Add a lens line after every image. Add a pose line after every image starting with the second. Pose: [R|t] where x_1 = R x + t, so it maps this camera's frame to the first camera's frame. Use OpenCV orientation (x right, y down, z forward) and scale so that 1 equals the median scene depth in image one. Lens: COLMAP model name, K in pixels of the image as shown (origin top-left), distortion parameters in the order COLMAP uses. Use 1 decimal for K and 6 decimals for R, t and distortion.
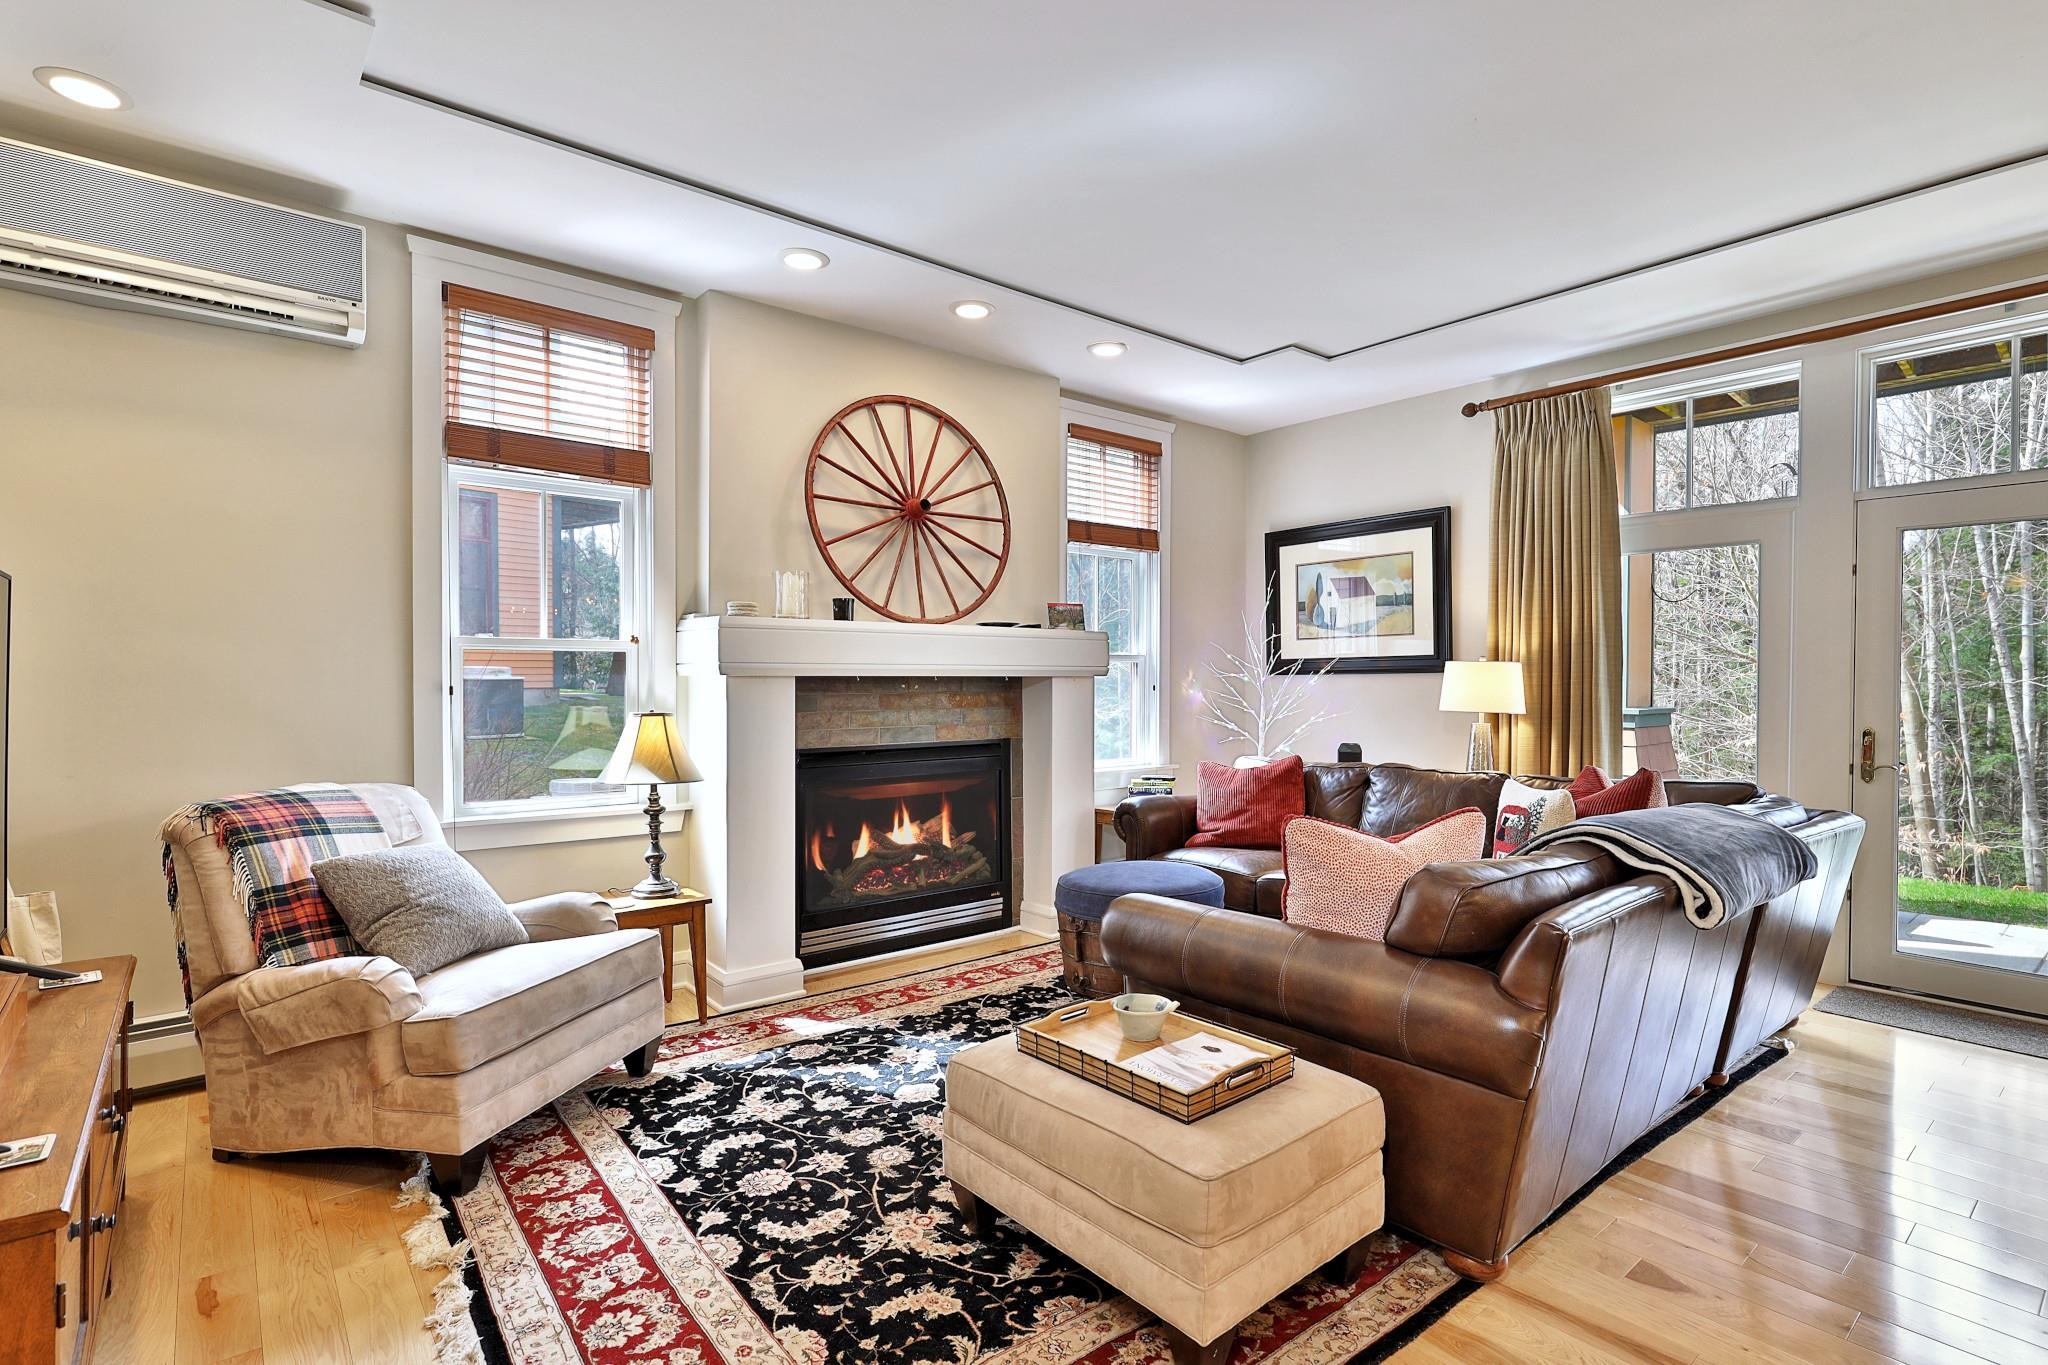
lens RADIAL K [[983.6, 0, 1030.9], [0, 983.6, 684.9], [0, 0, 1]] dist [-0.001666, -0.000875]
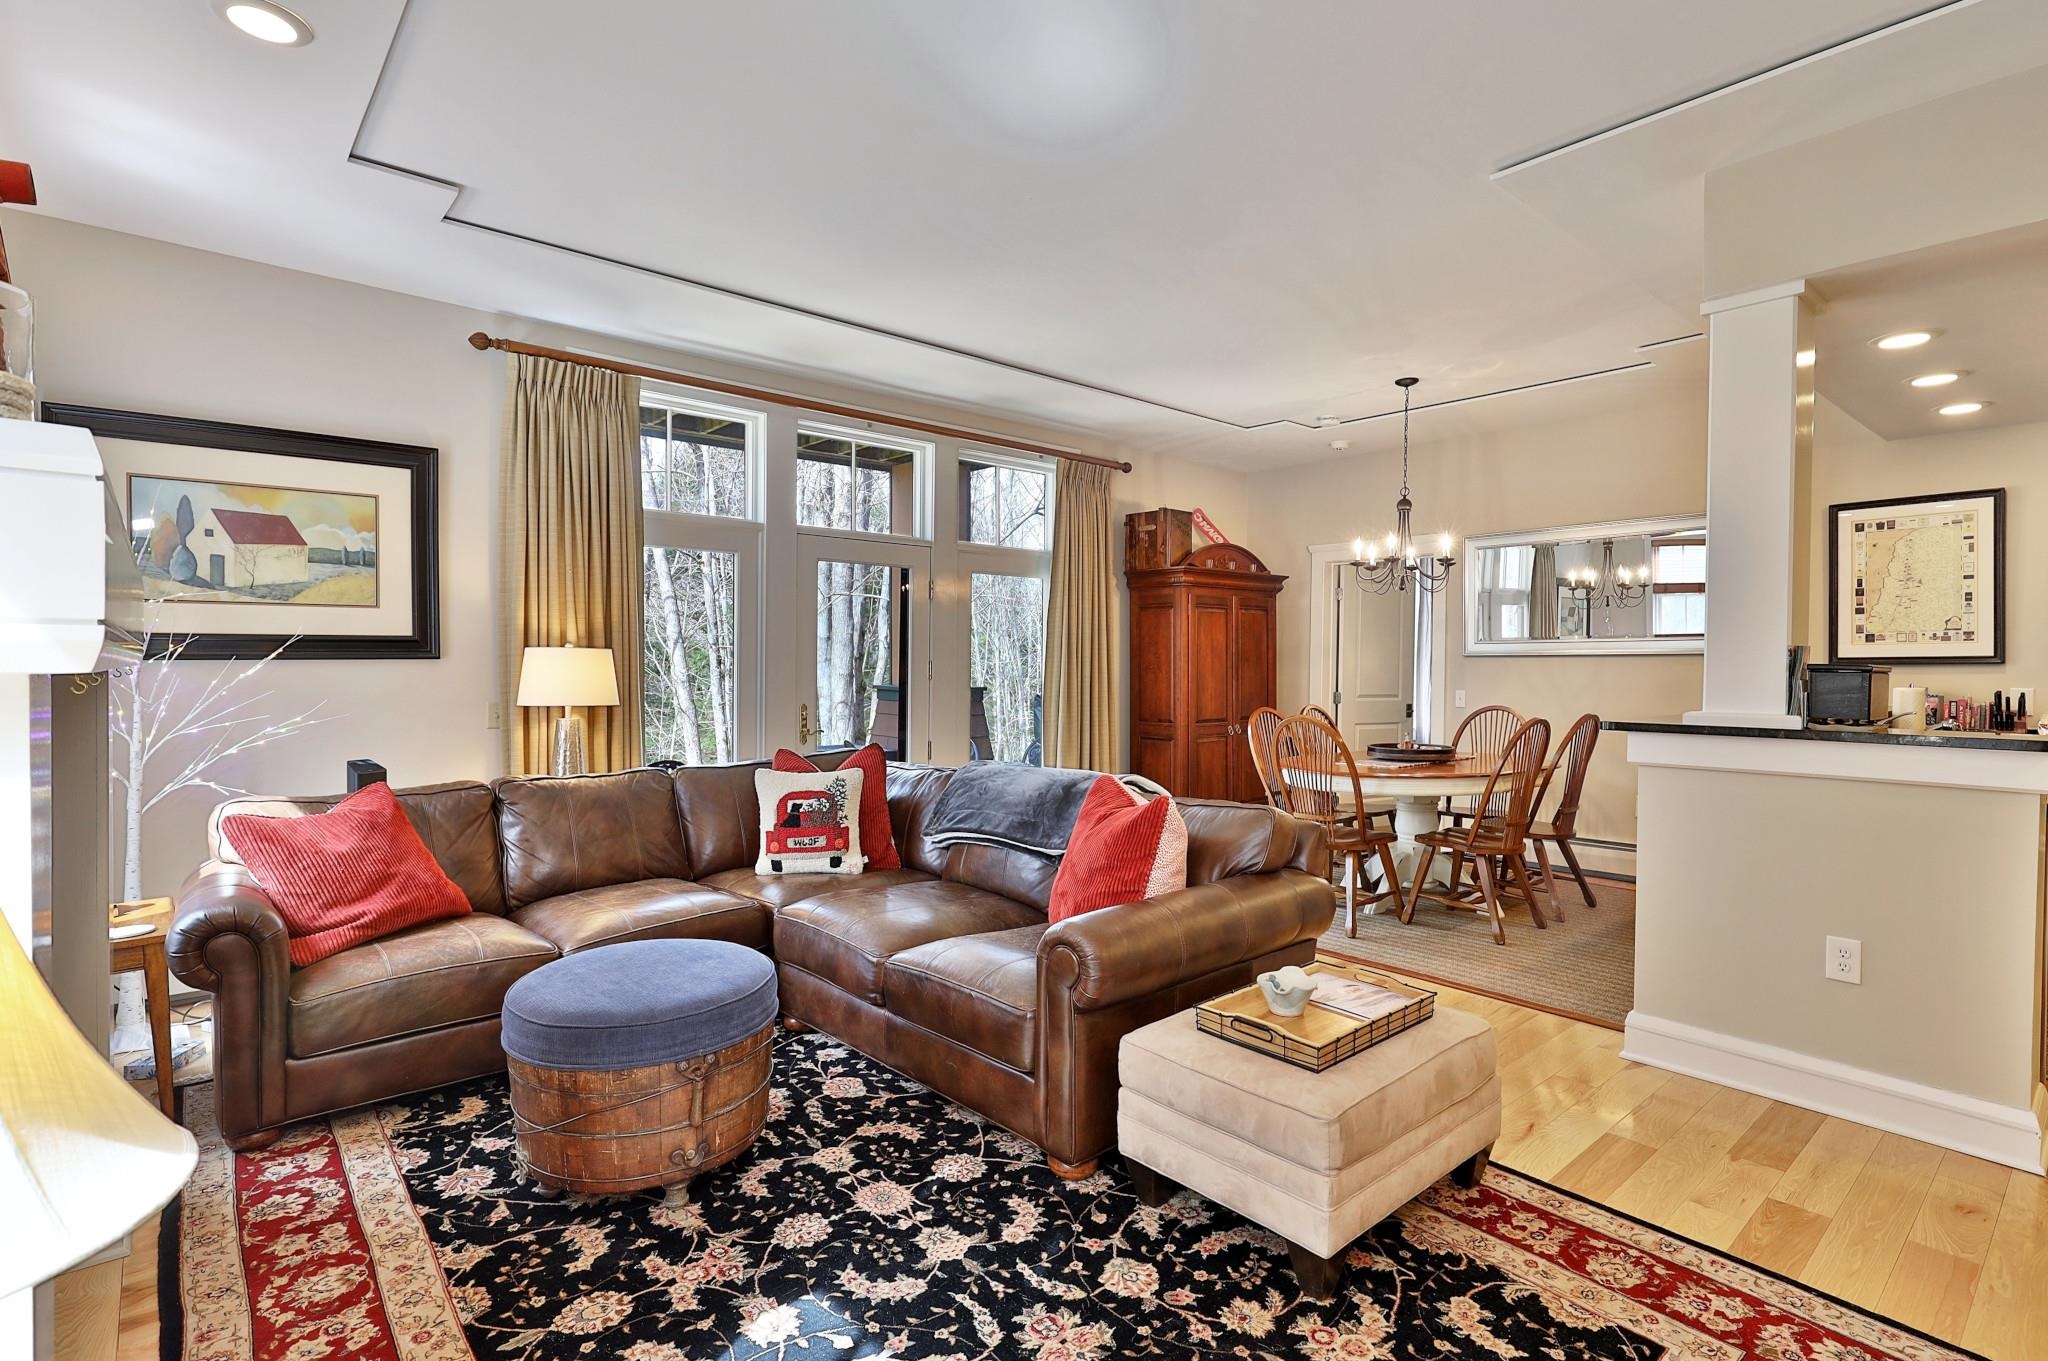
lens RADIAL K [[1007.8, 0, 1038.9], [0, 1007.8, 676.6], [0, 0, 1]] dist [0.000906, -0.000558]
pose [[-0.030686, -0.013316, 0.999440, -0.510278], [0.000784, 0.999911, 0.013347, -0.011368], [-0.999529, 0.001193, -0.030673, 0.685040]]
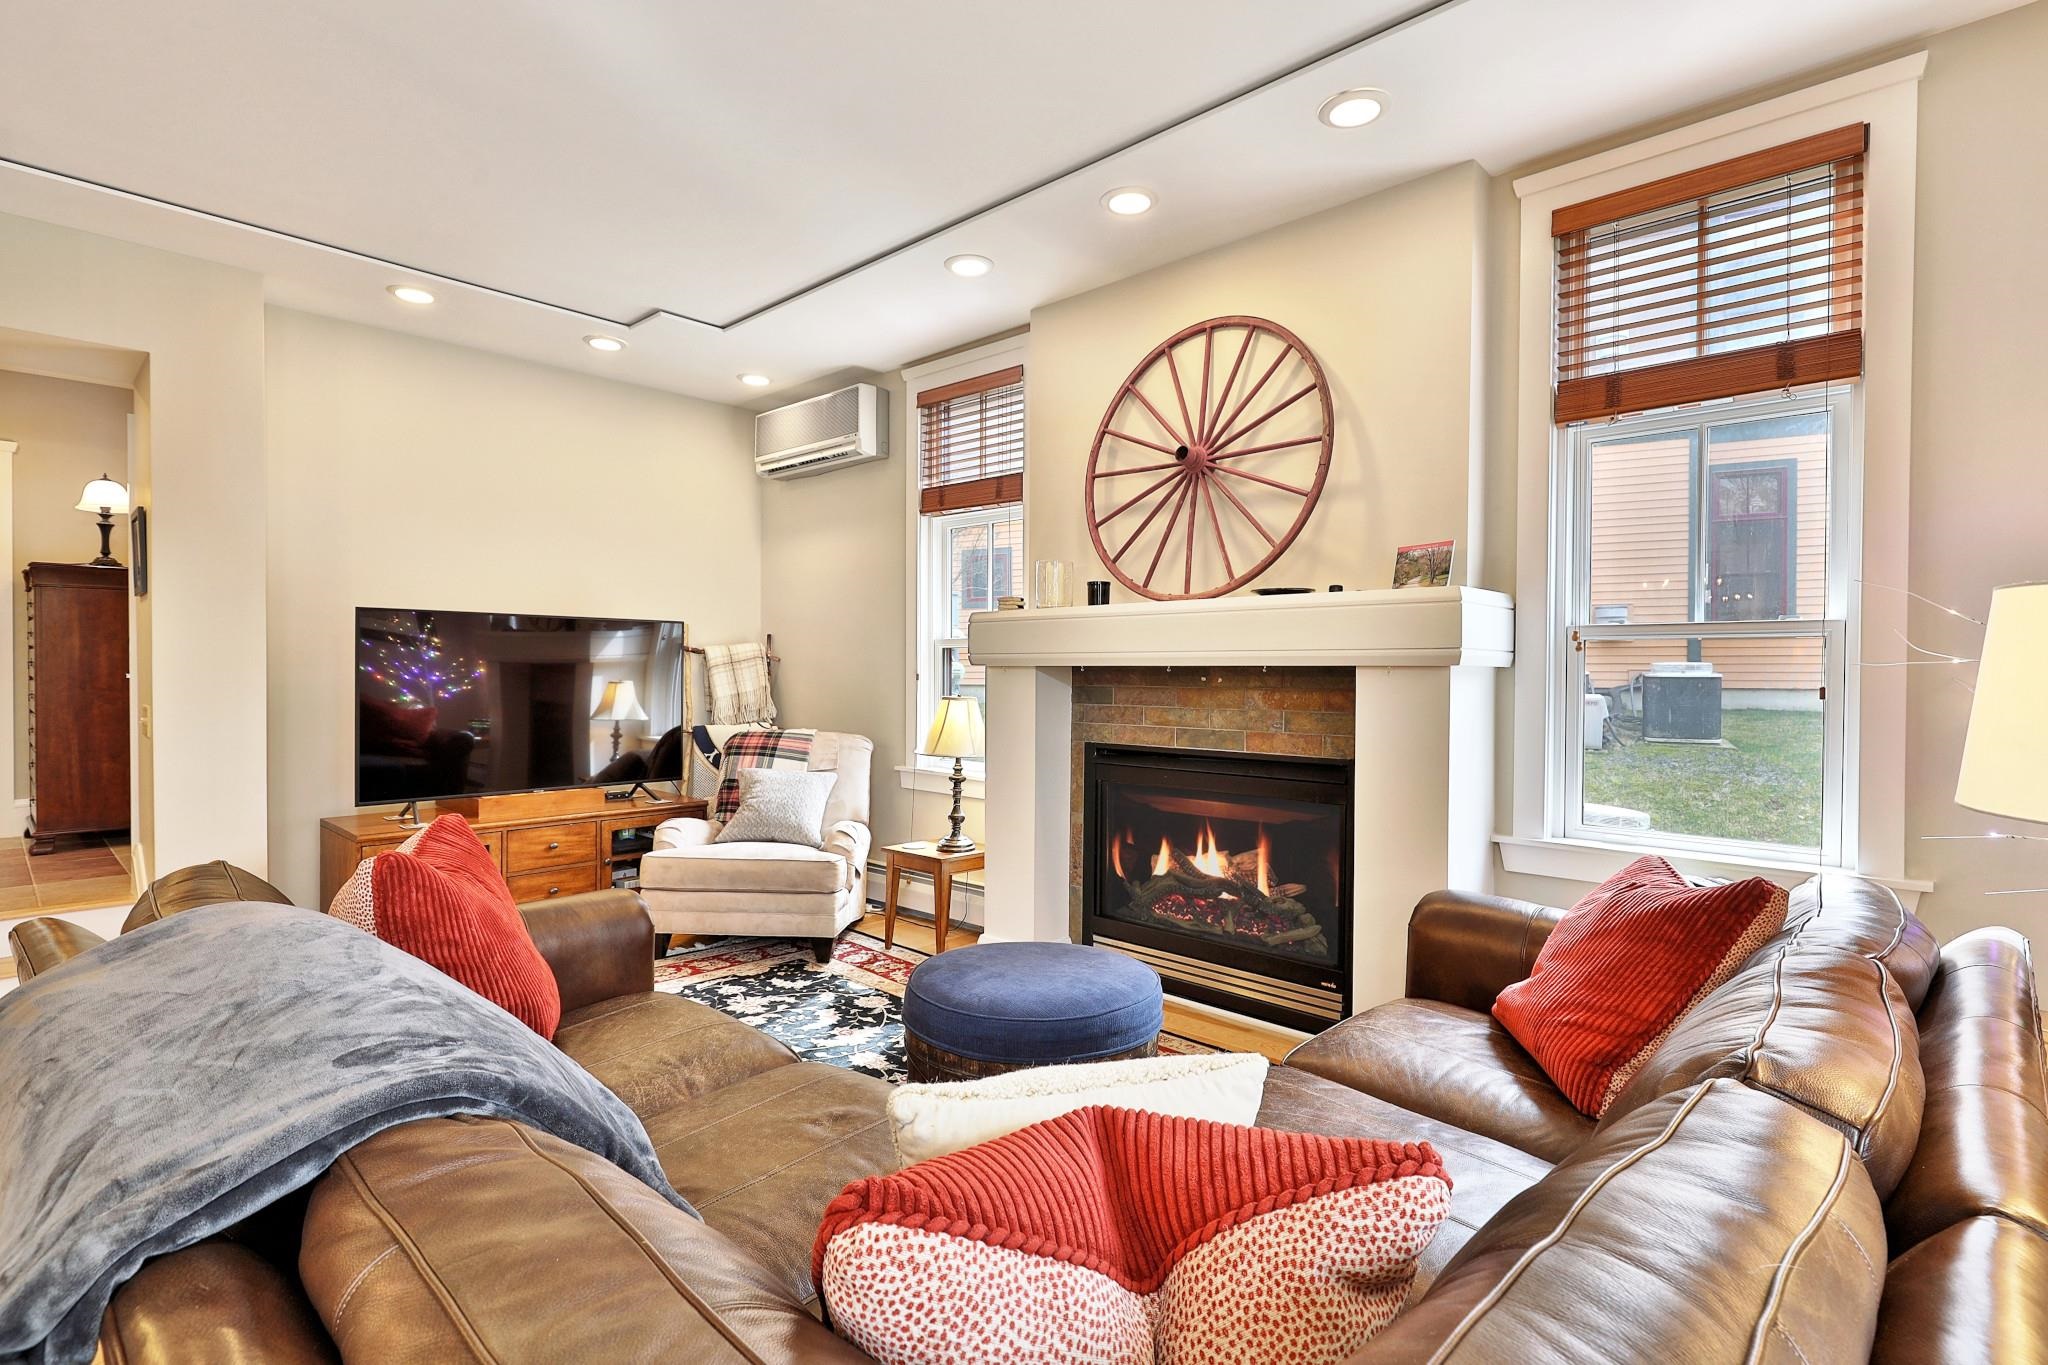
lens RADIAL K [[983.6, 0, 1030.9], [0, 983.6, 684.9], [0, 0, 1]] dist [-0.001666, -0.000875]
pose [[0.128657, 0.011518, -0.991622, 0.712683], [-0.012891, 0.999867, 0.009941, 0.000009], [0.991605, 0.011504, 0.128789, 0.819445]]
